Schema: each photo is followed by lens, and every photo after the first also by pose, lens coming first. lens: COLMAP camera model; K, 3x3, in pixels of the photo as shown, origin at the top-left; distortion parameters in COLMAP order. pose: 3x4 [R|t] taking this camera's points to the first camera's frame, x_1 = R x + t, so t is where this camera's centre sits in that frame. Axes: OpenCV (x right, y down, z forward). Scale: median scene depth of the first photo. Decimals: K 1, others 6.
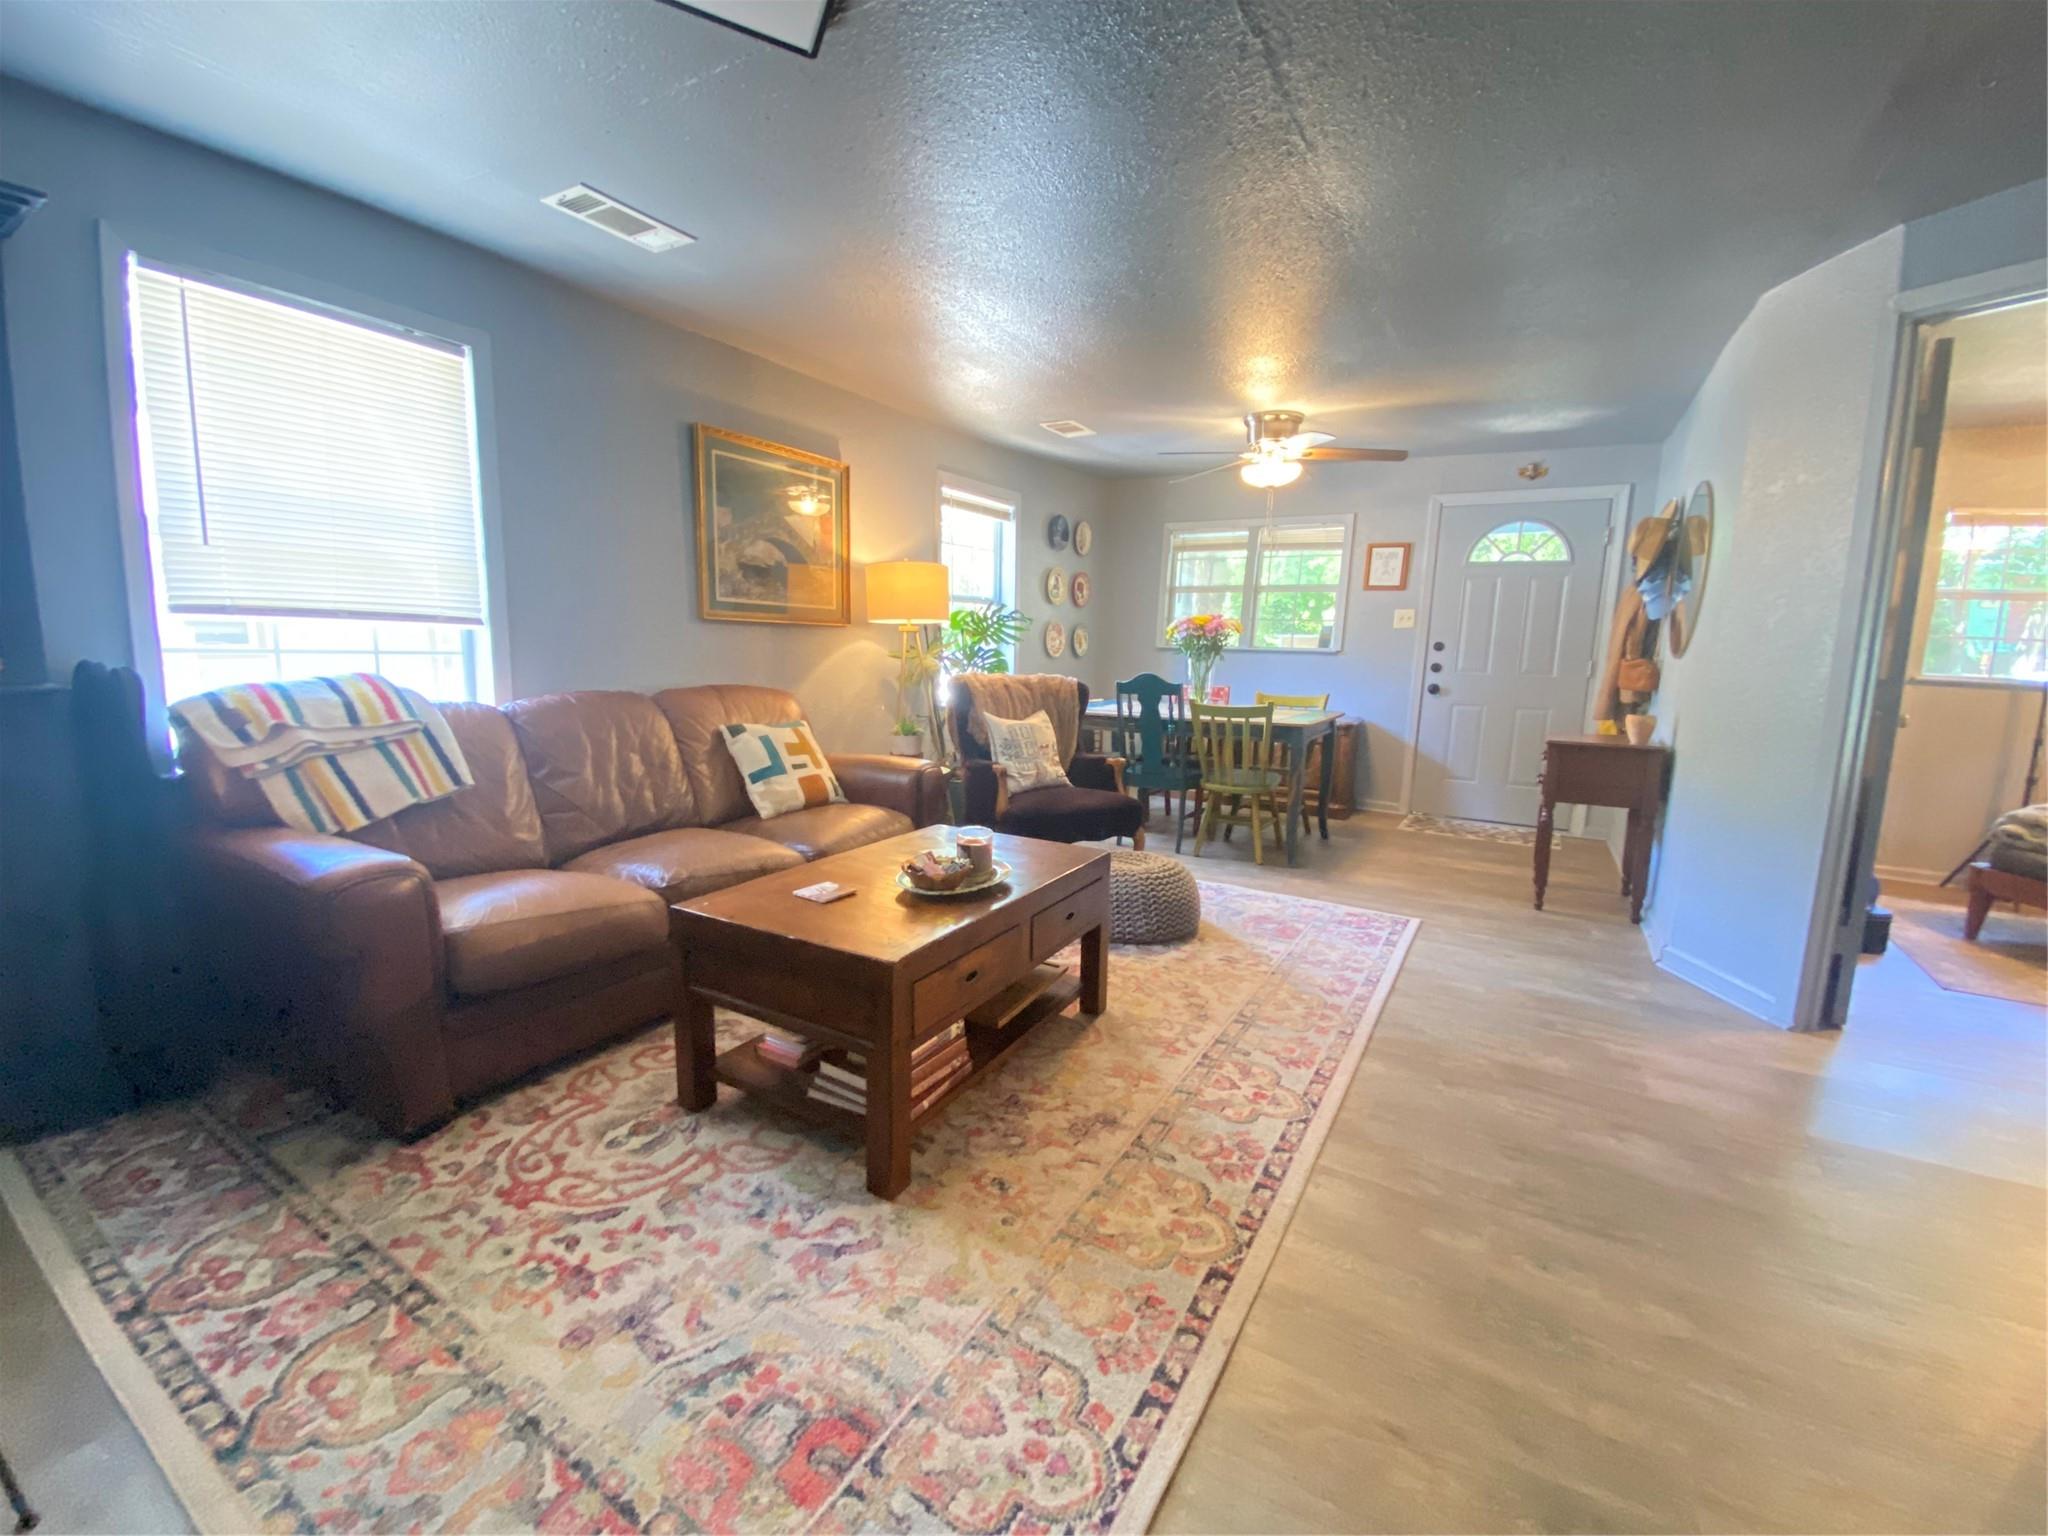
lens RADIAL K [[830.0, 0, 1022.3], [0, 830.0, 780.6], [0, 0, 1]] dist [0.023400, -0.021629]
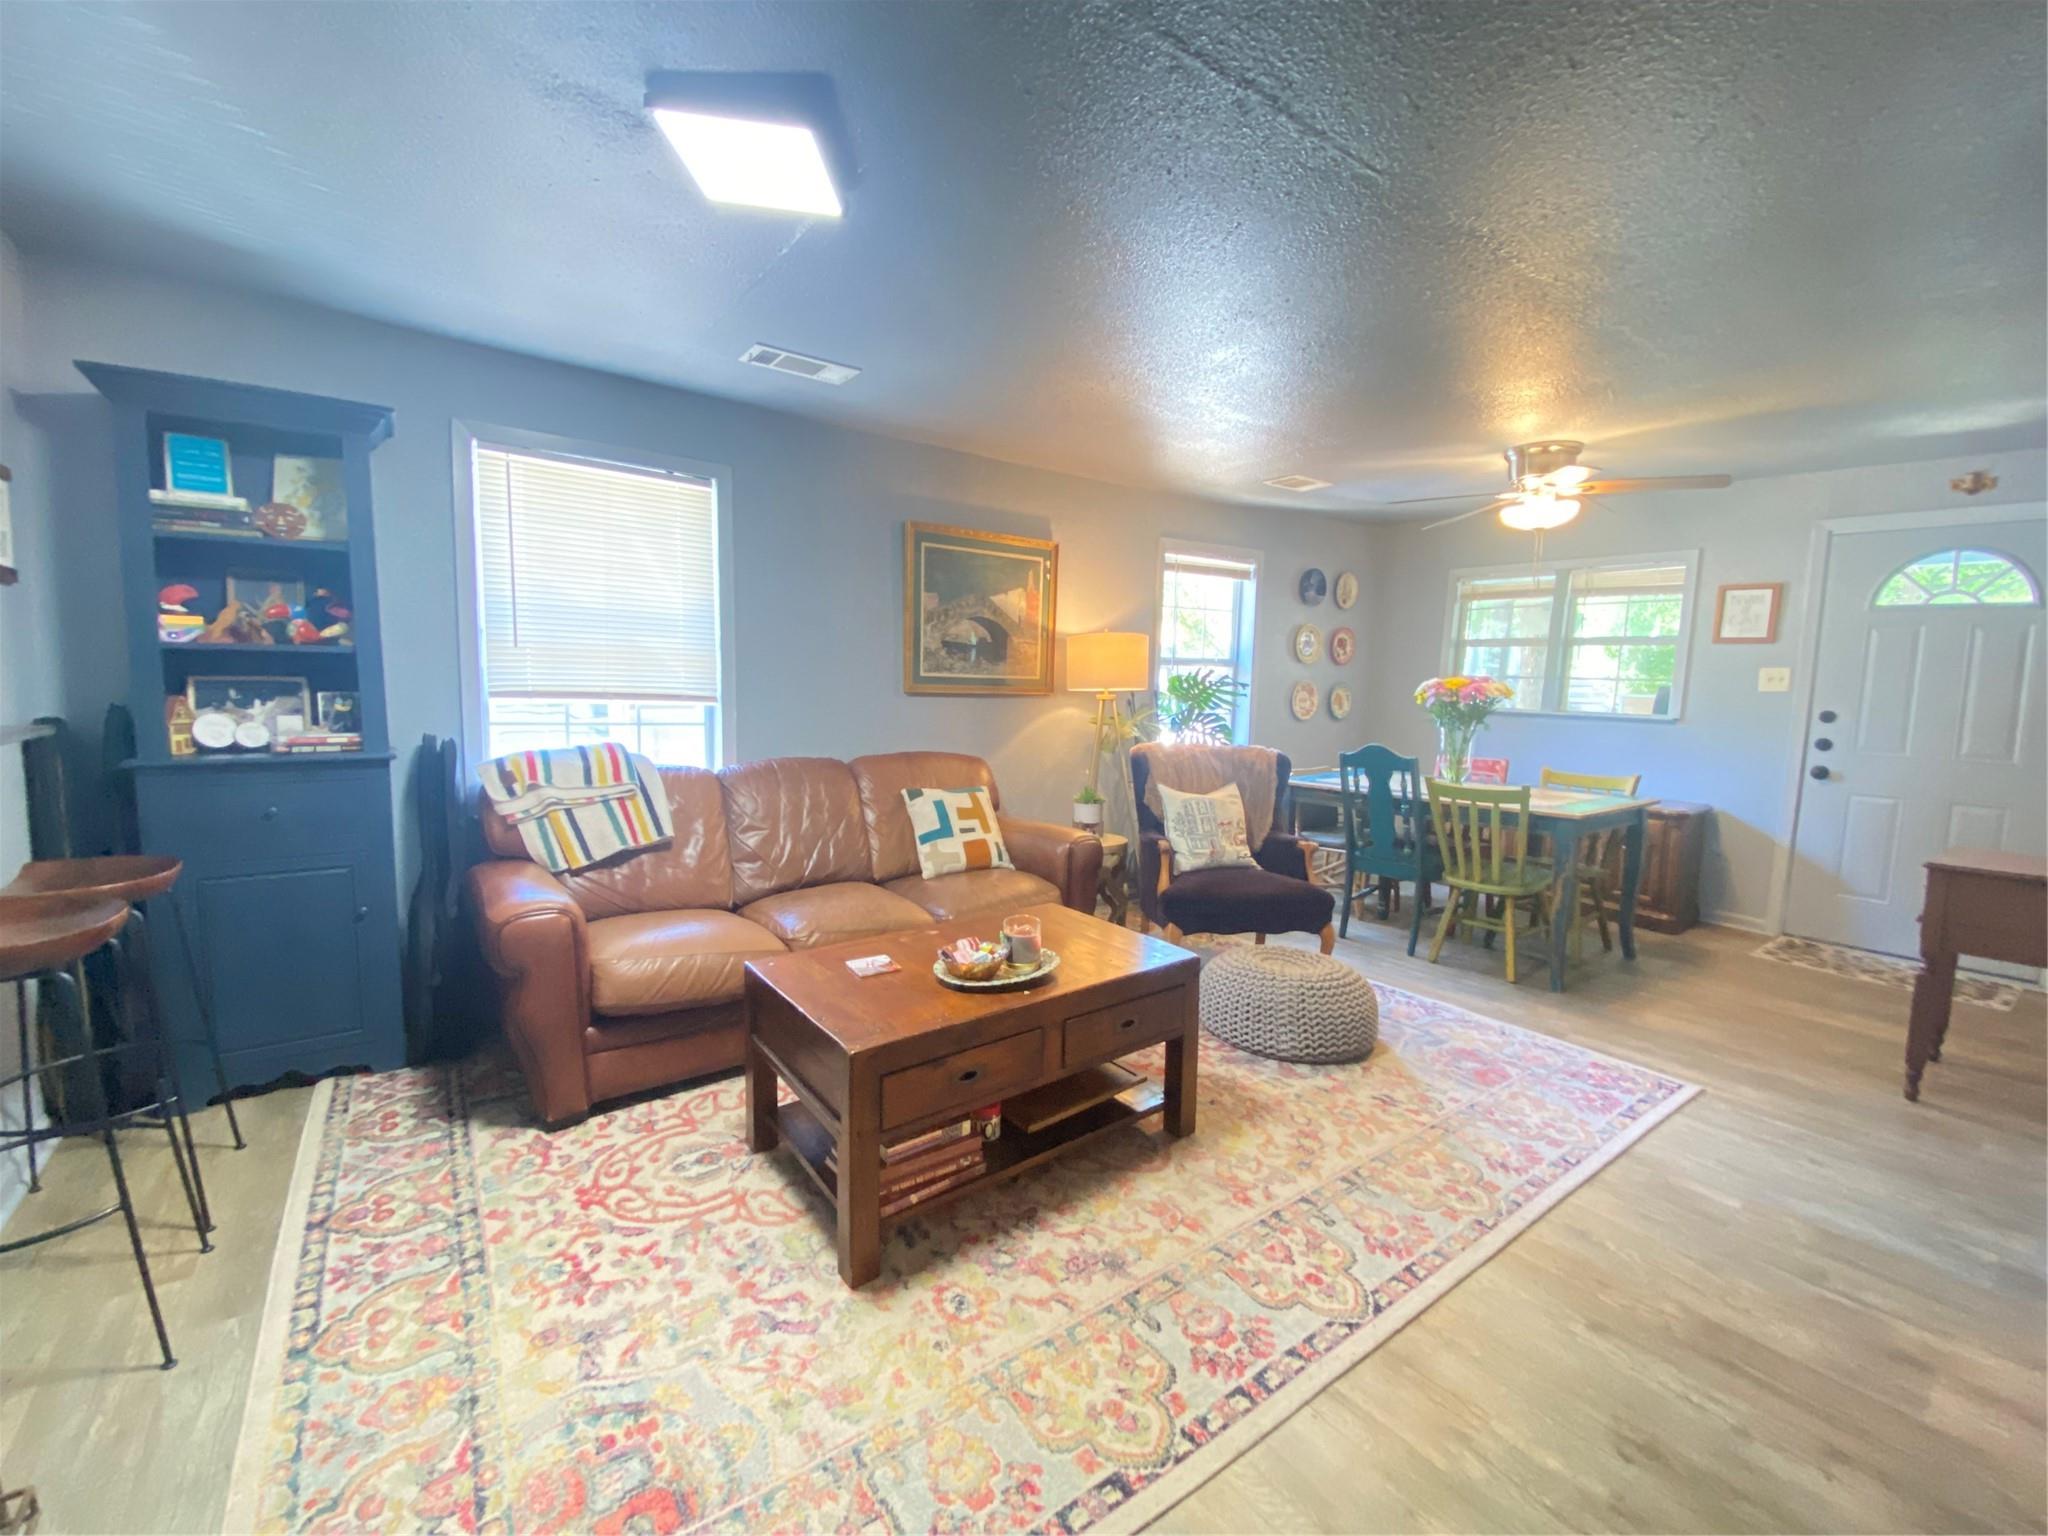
lens RADIAL K [[830.0, 0, 1022.3], [0, 830.0, 780.6], [0, 0, 1]] dist [0.023400, -0.021629]
pose [[0.920360, 0.043214, -0.388678, 0.233663], [-0.064120, 0.997101, -0.040972, -0.048732], [0.385781, 0.062631, 0.920462, 0.062314]]
